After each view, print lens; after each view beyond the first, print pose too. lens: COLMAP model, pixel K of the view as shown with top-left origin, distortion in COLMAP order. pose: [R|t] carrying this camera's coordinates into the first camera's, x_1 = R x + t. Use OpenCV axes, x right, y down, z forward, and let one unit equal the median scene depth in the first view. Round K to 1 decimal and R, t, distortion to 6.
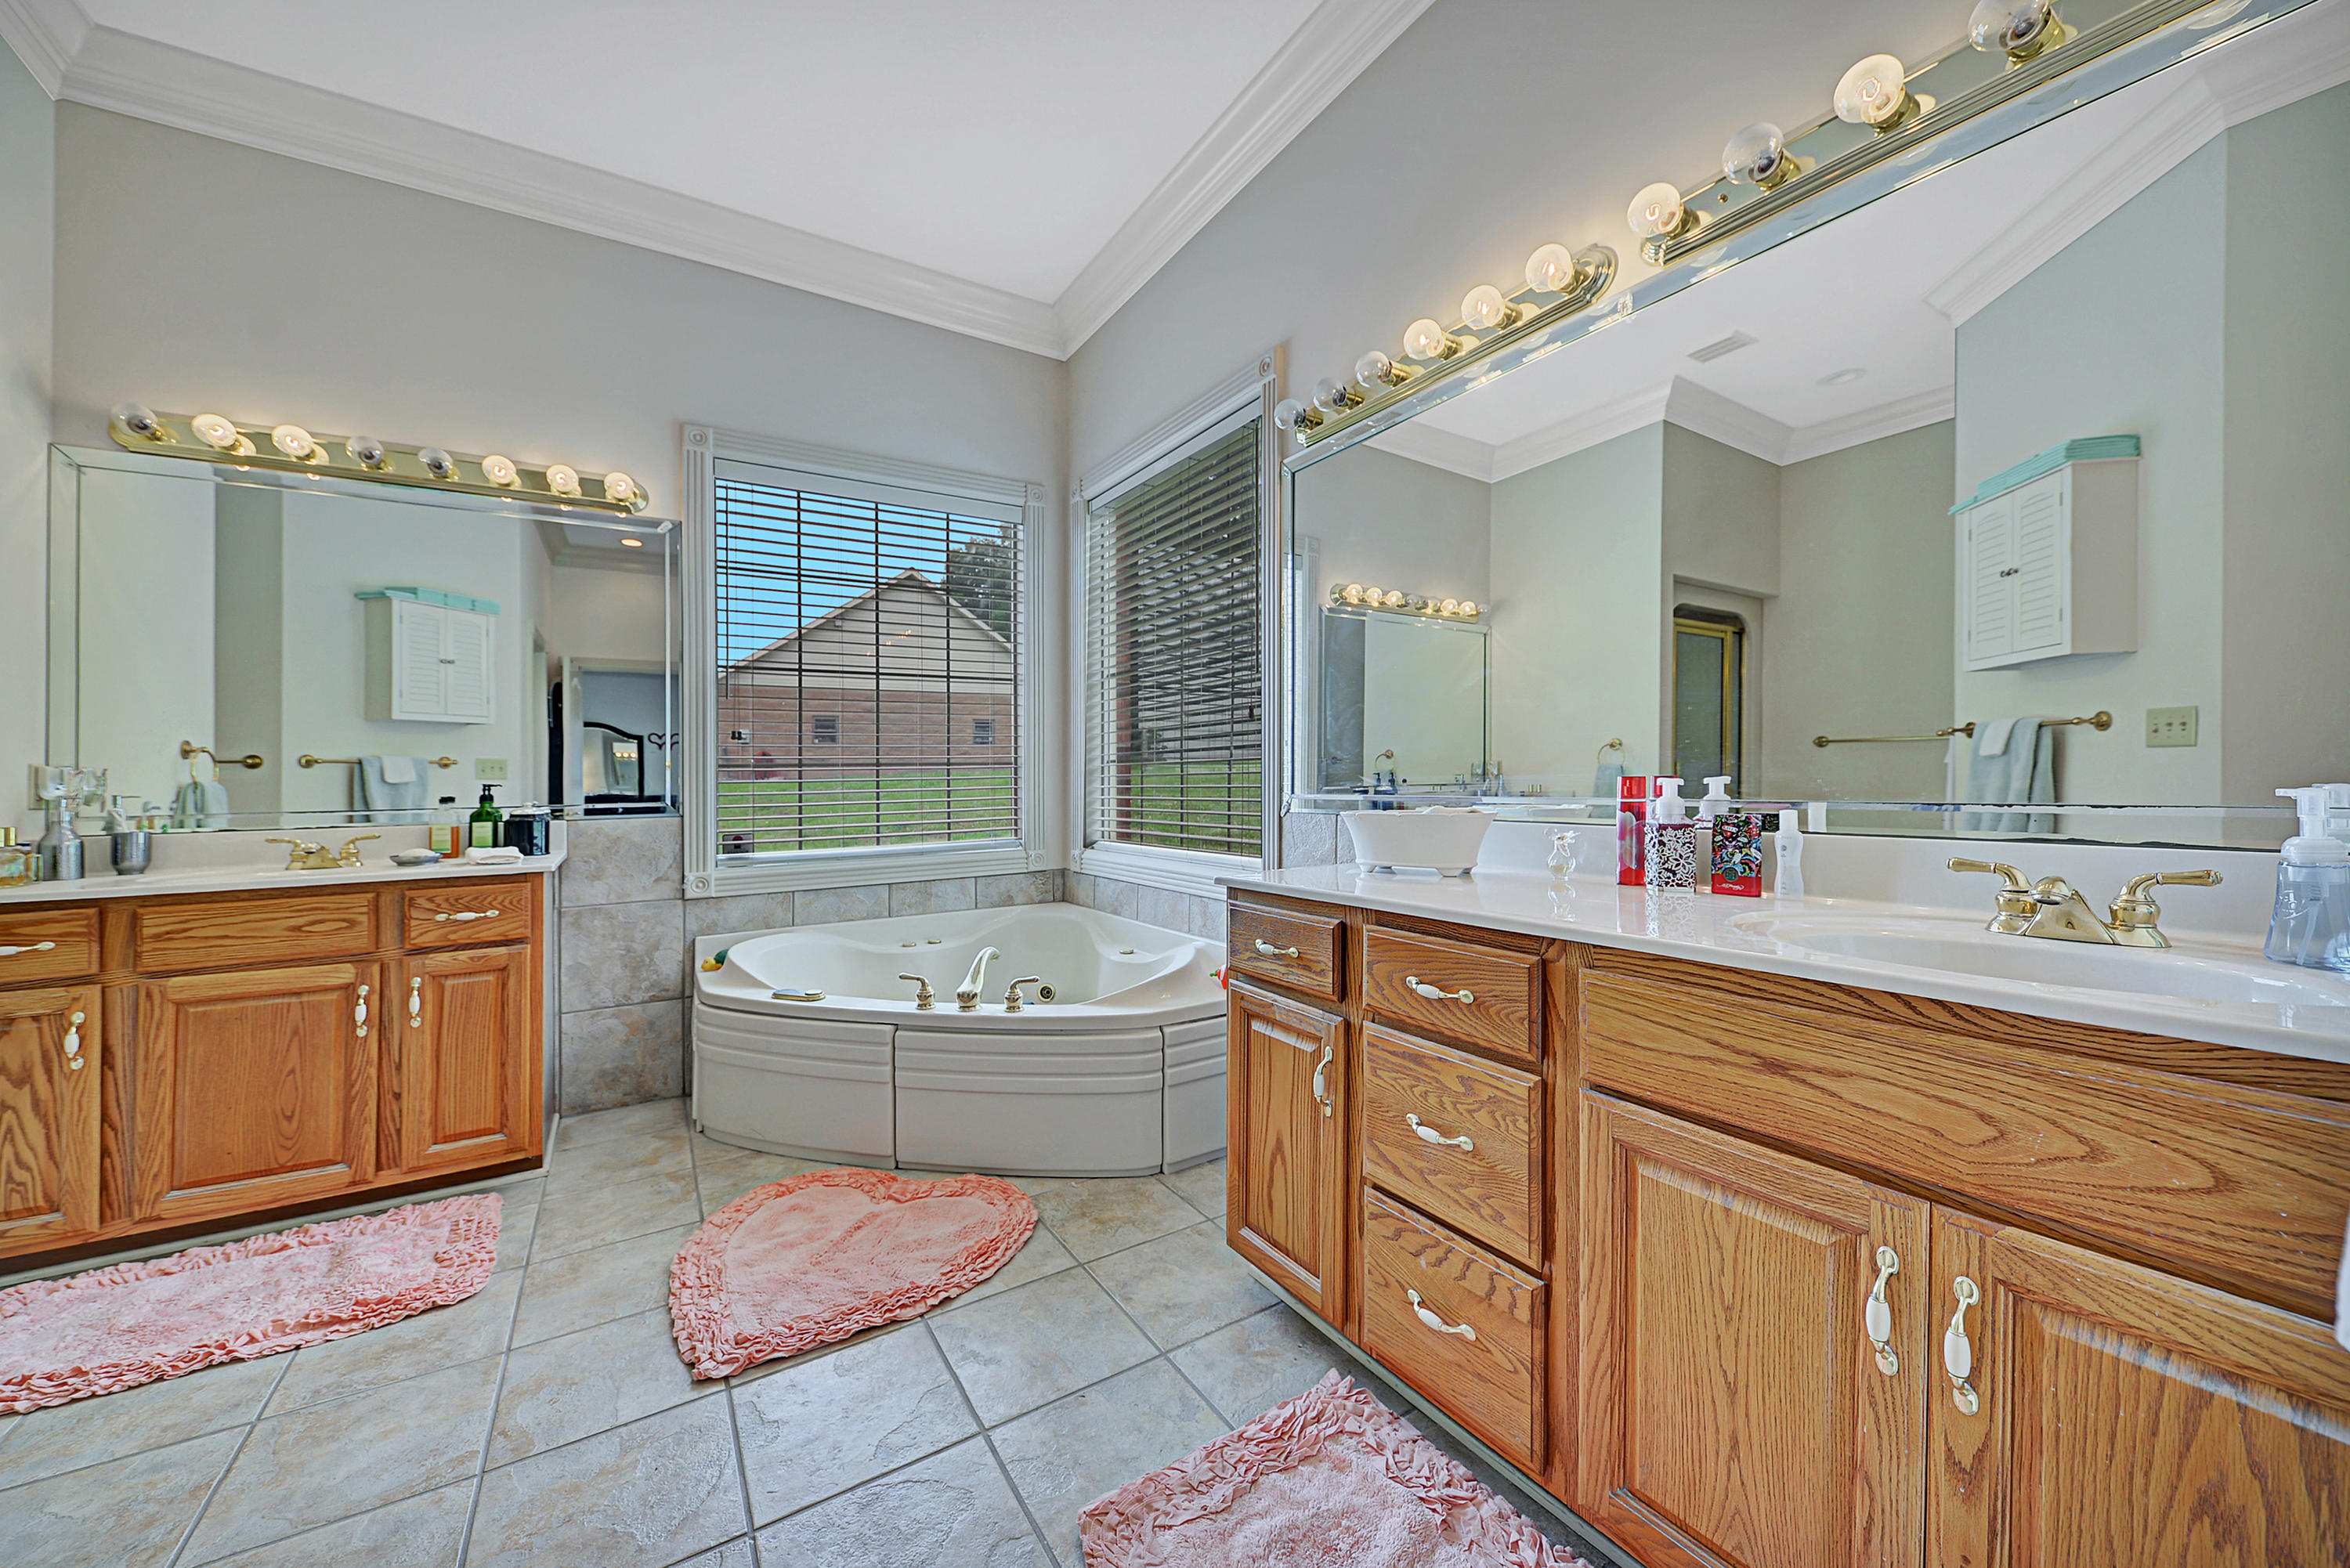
lens RADIAL K [[833.8, 0, 1150.9], [0, 833.8, 777.4], [0, 0, 1]] dist [0.000145, -0.000574]
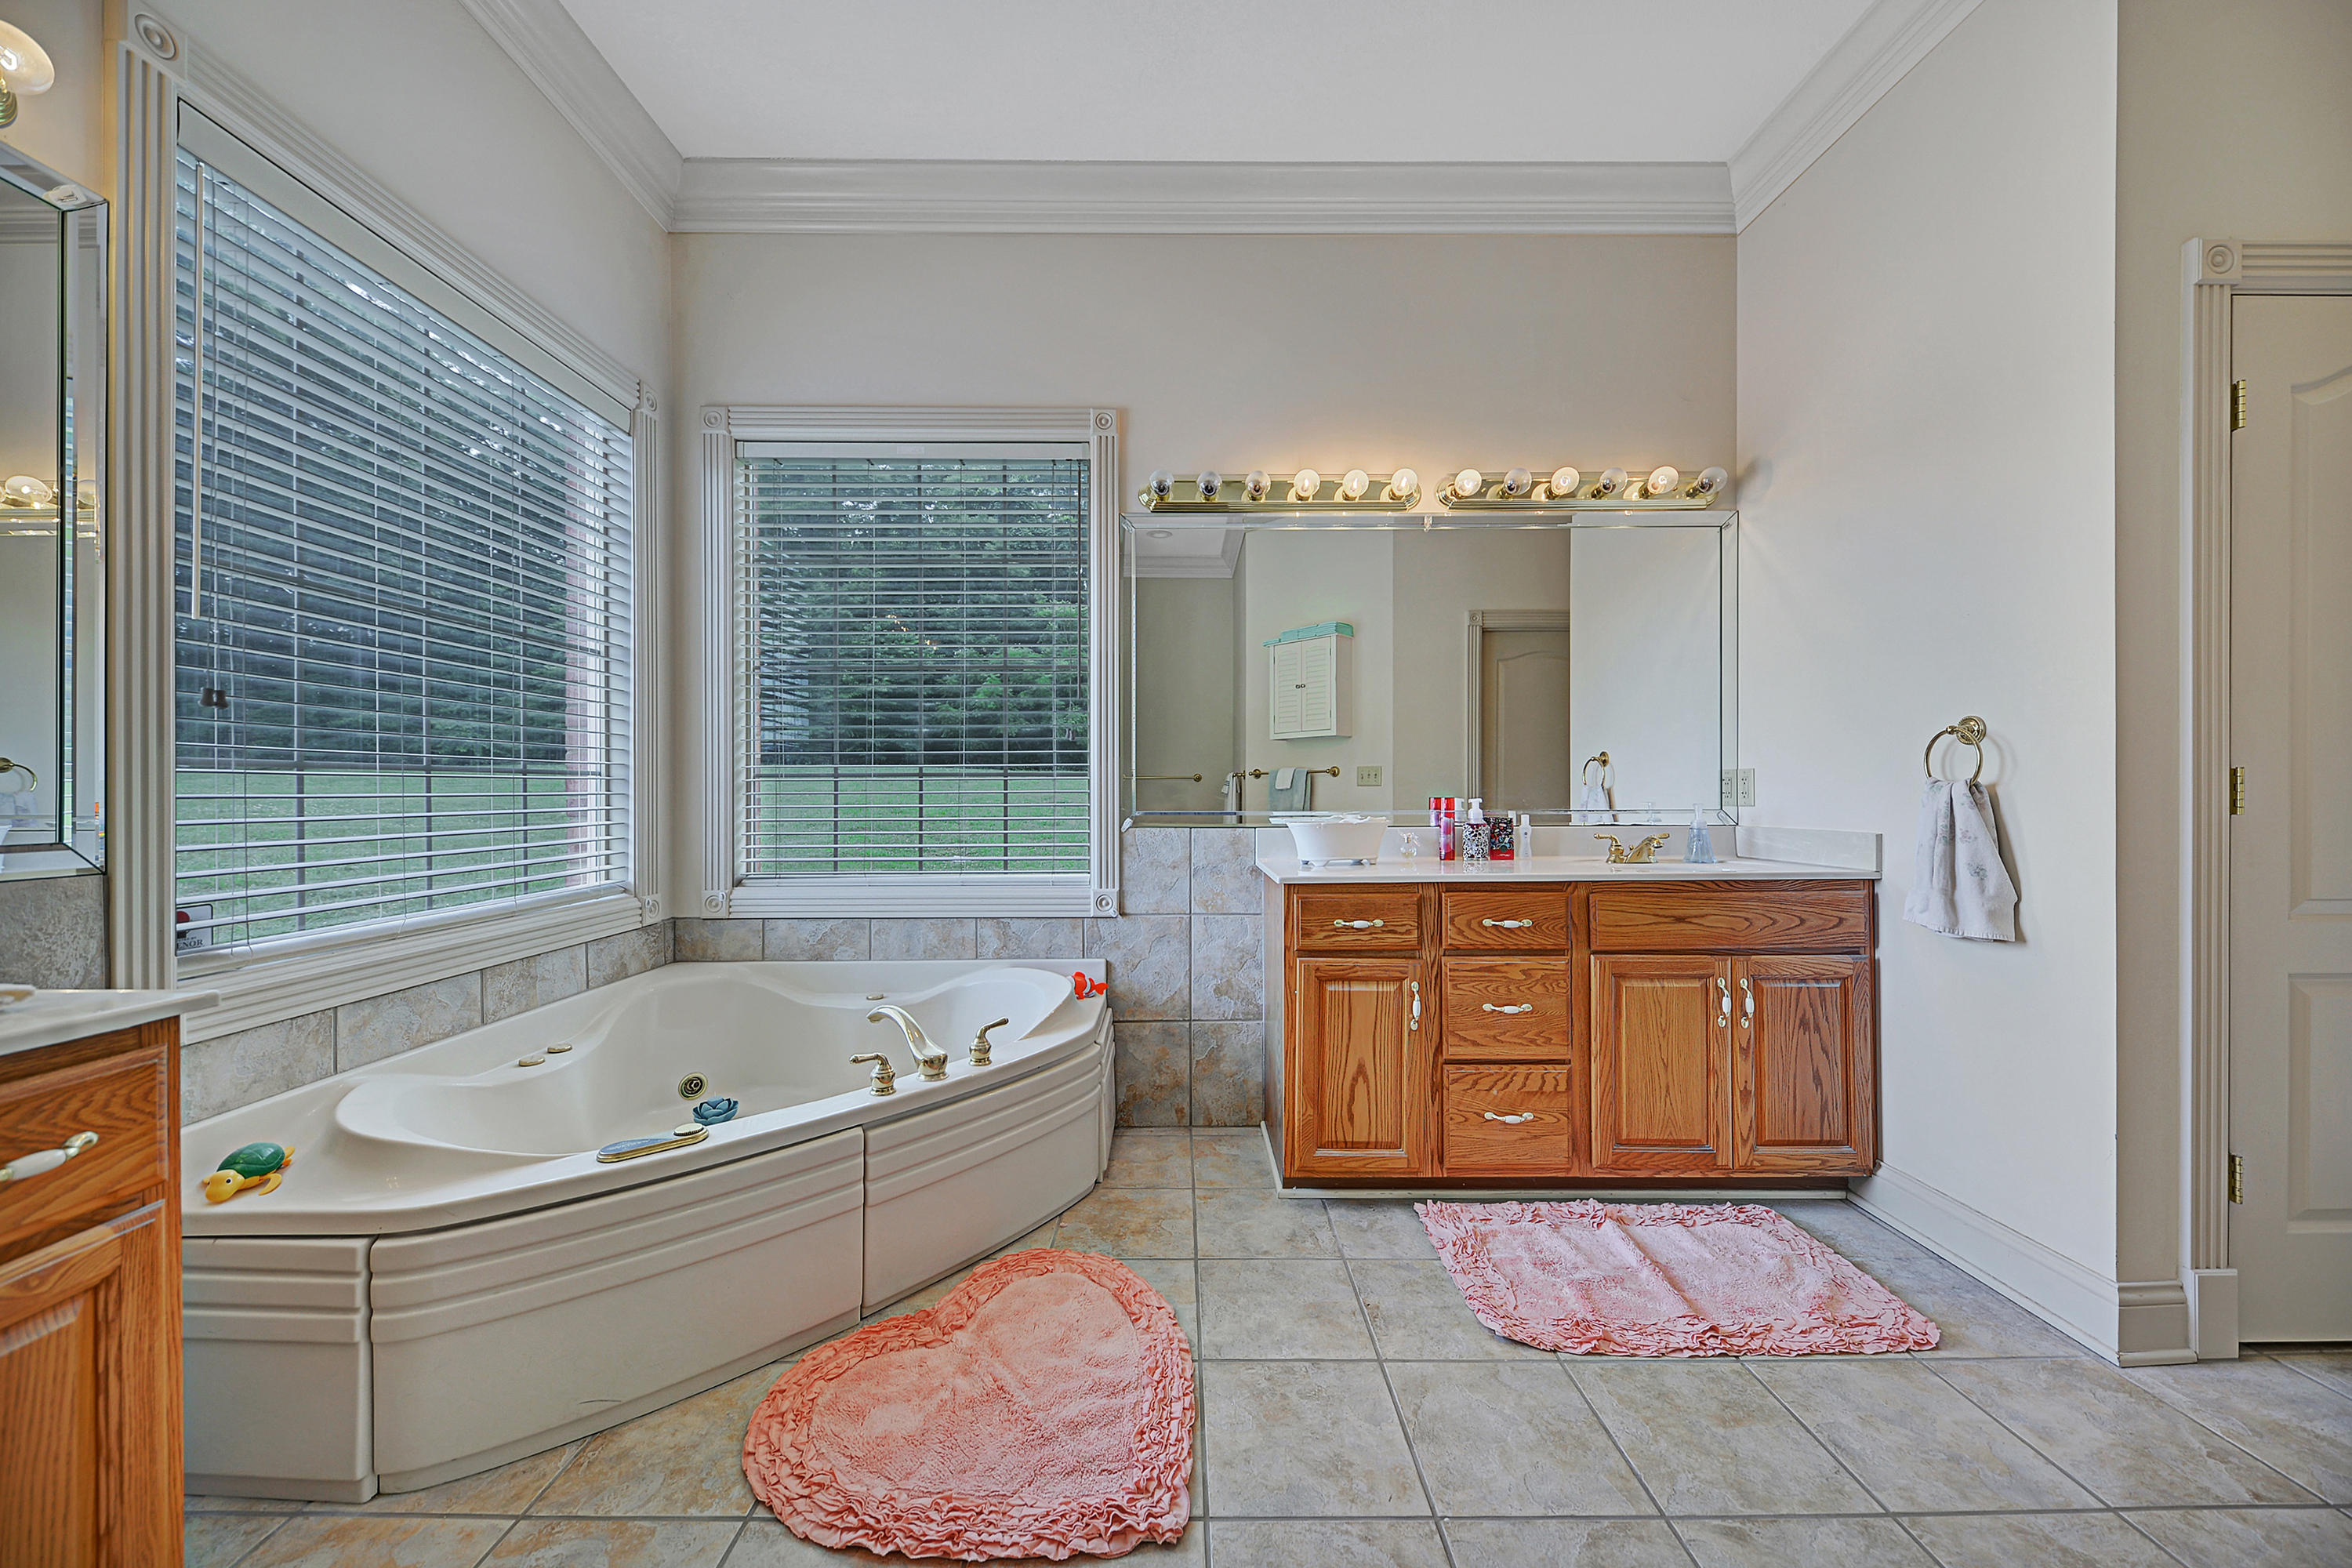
lens RADIAL K [[834.6, 0, 1160.8], [0, 834.6, 795.3], [0, 0, 1]] dist [0.000145, -0.000574]
pose [[0.539812, 0.011236, 0.841710, -1.064022], [-0.003760, 0.999933, -0.010936, 0.013772], [-0.841777, 0.002738, 0.539818, 0.499773]]
